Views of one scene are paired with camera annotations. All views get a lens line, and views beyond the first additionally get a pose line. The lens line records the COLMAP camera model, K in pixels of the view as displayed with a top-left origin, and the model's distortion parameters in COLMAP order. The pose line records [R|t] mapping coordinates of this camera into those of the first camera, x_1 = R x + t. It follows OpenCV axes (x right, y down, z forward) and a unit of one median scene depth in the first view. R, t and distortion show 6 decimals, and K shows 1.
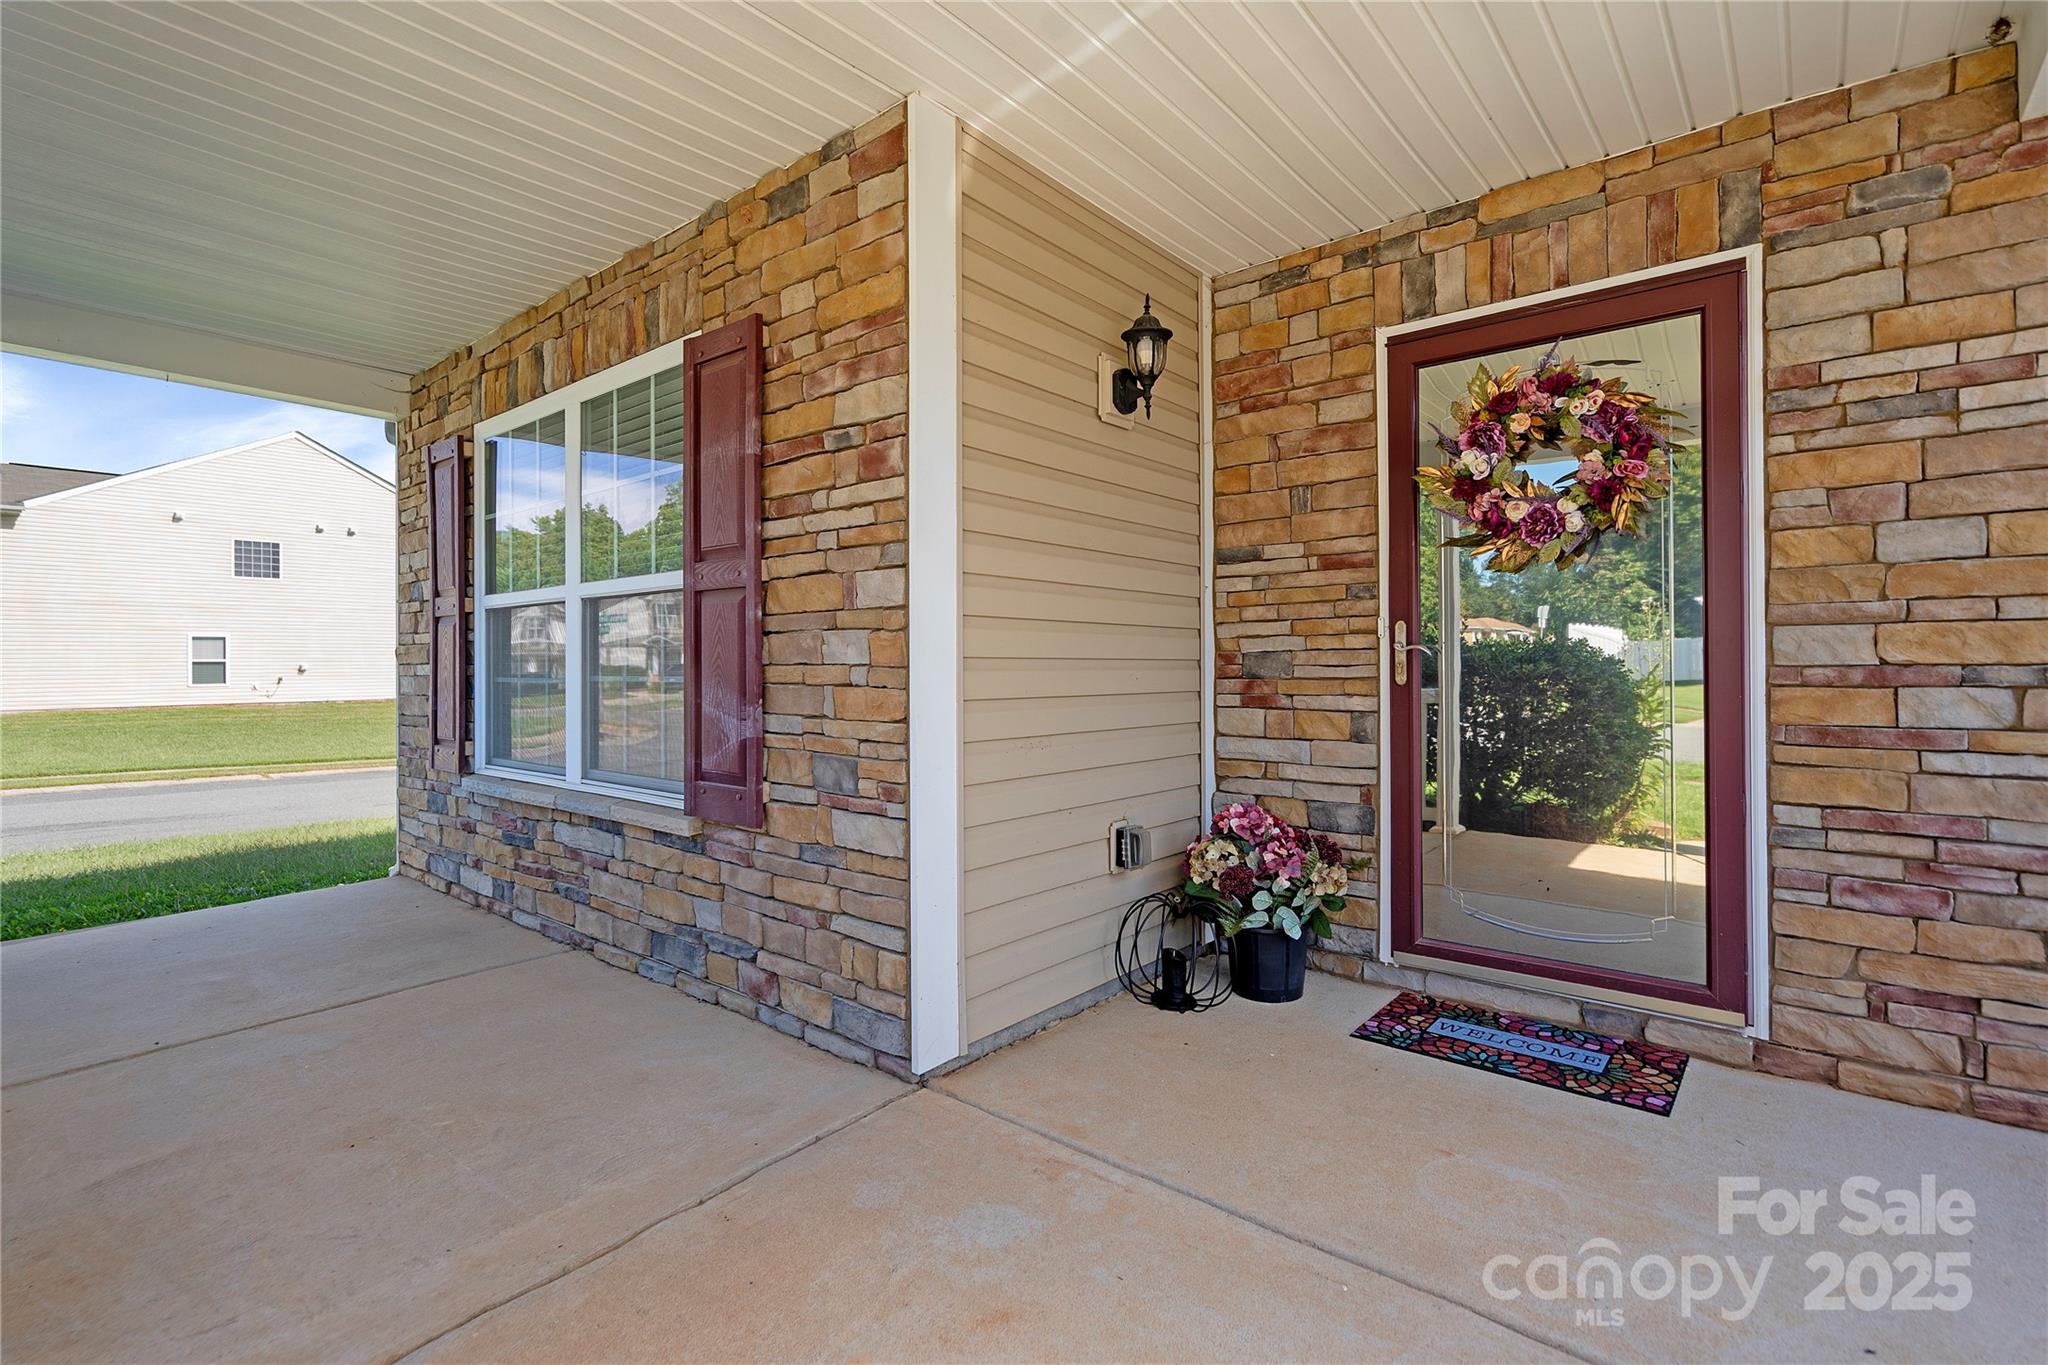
lens RADIAL K [[962.7, 0, 1033.9], [0, 962.7, 668.4], [0, 0, 1]] dist [-0.004245, 0.002593]
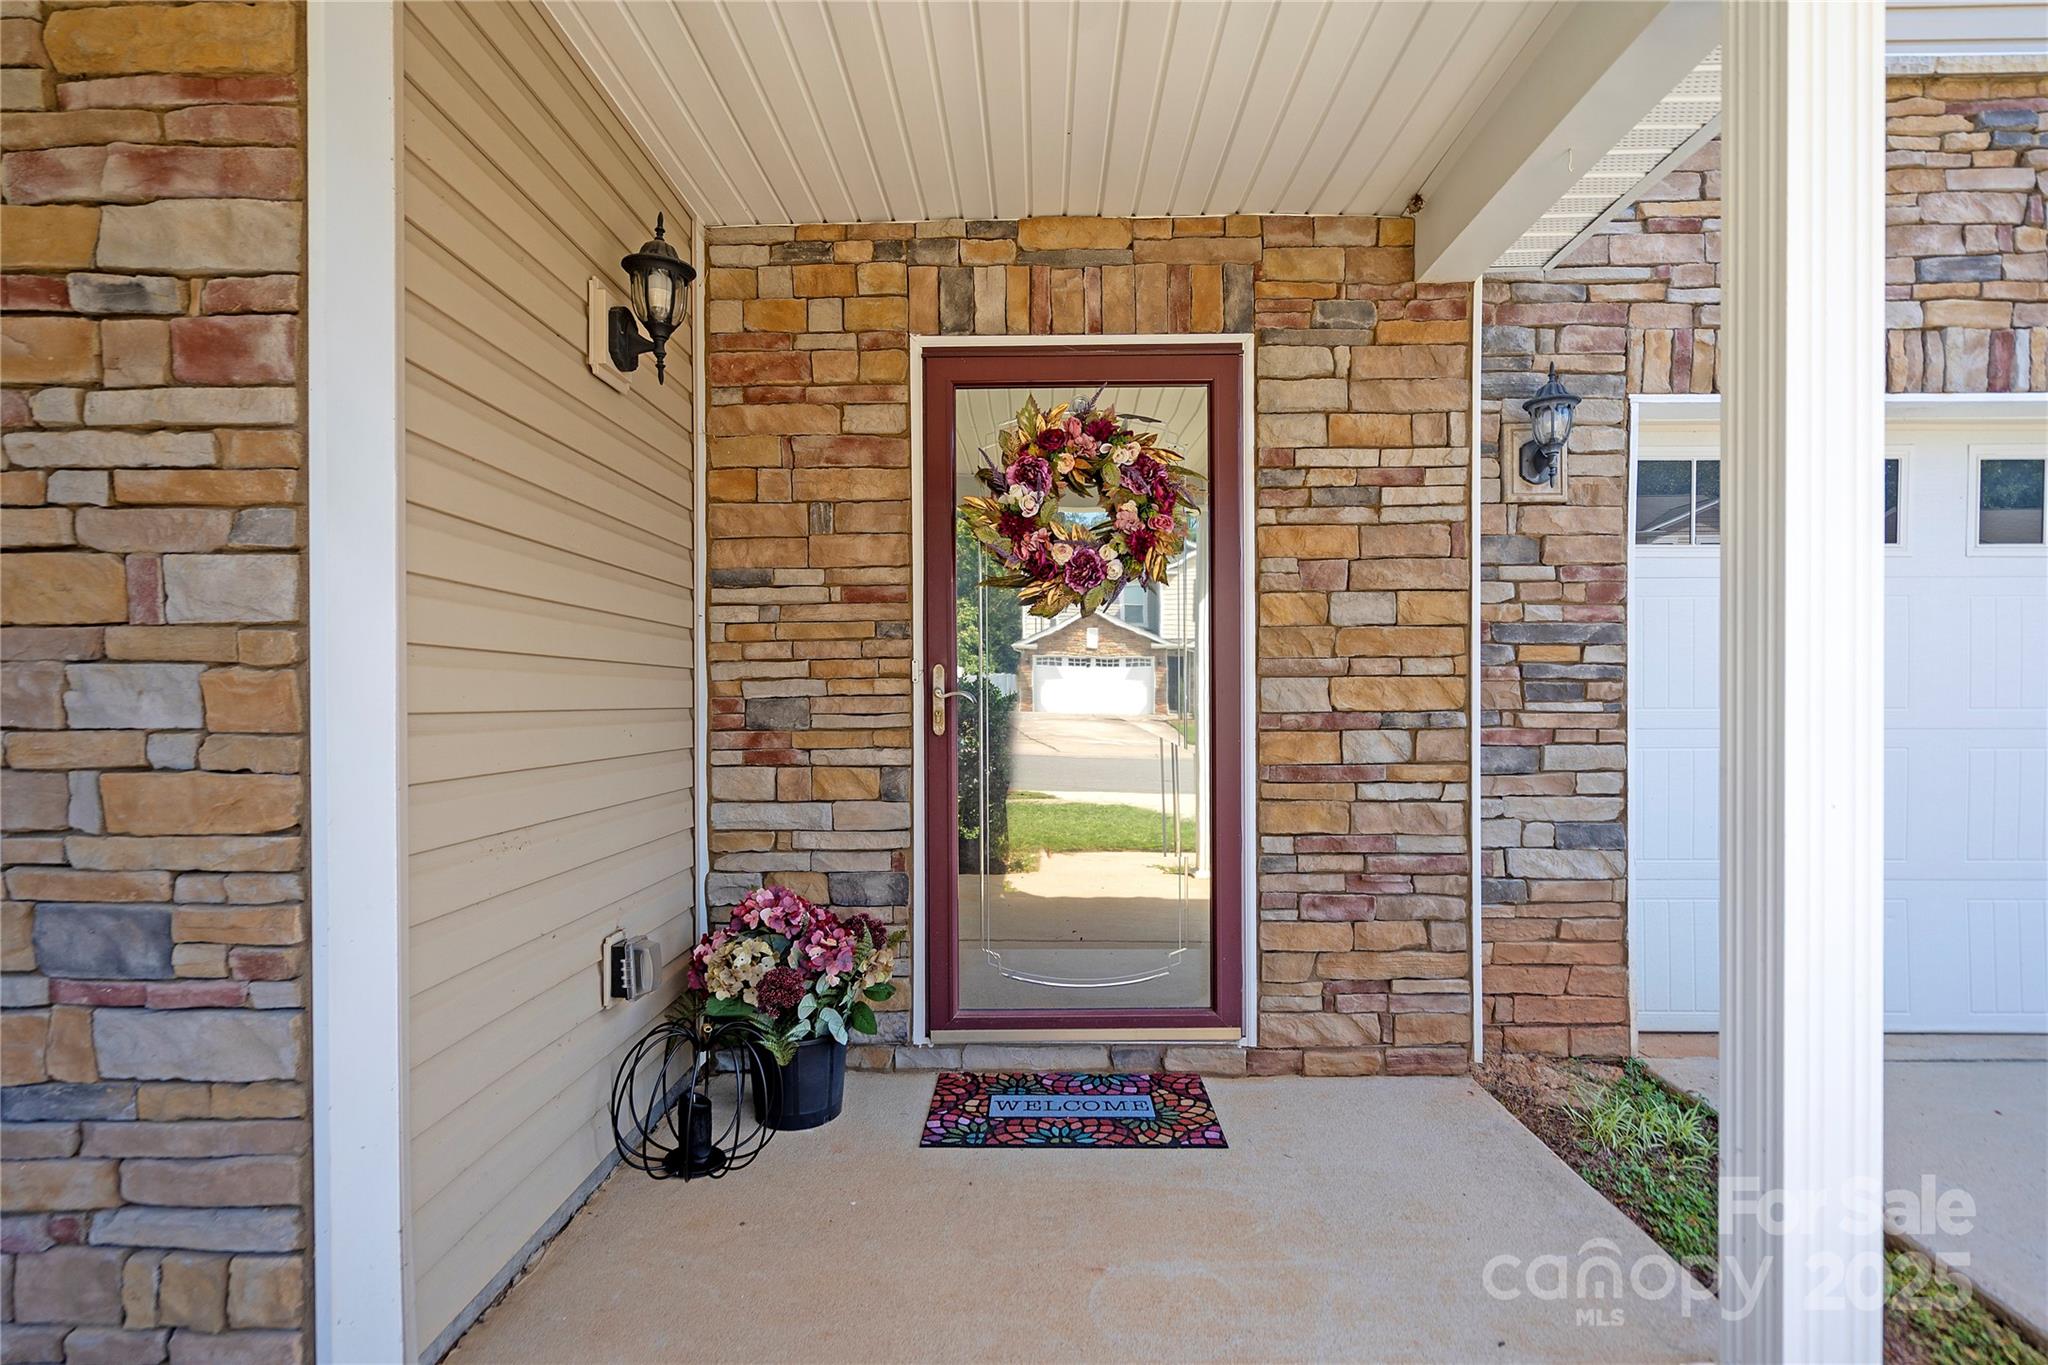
lens RADIAL K [[962.7, 0, 1020.2], [0, 962.7, 702.6], [0, 0, 1]] dist [-0.004245, 0.002593]
pose [[0.776571, -0.004638, 0.630012, -0.150683], [0.004877, 0.999987, 0.001350, -0.016993], [-0.630011, 0.002025, 0.776584, 0.292234]]
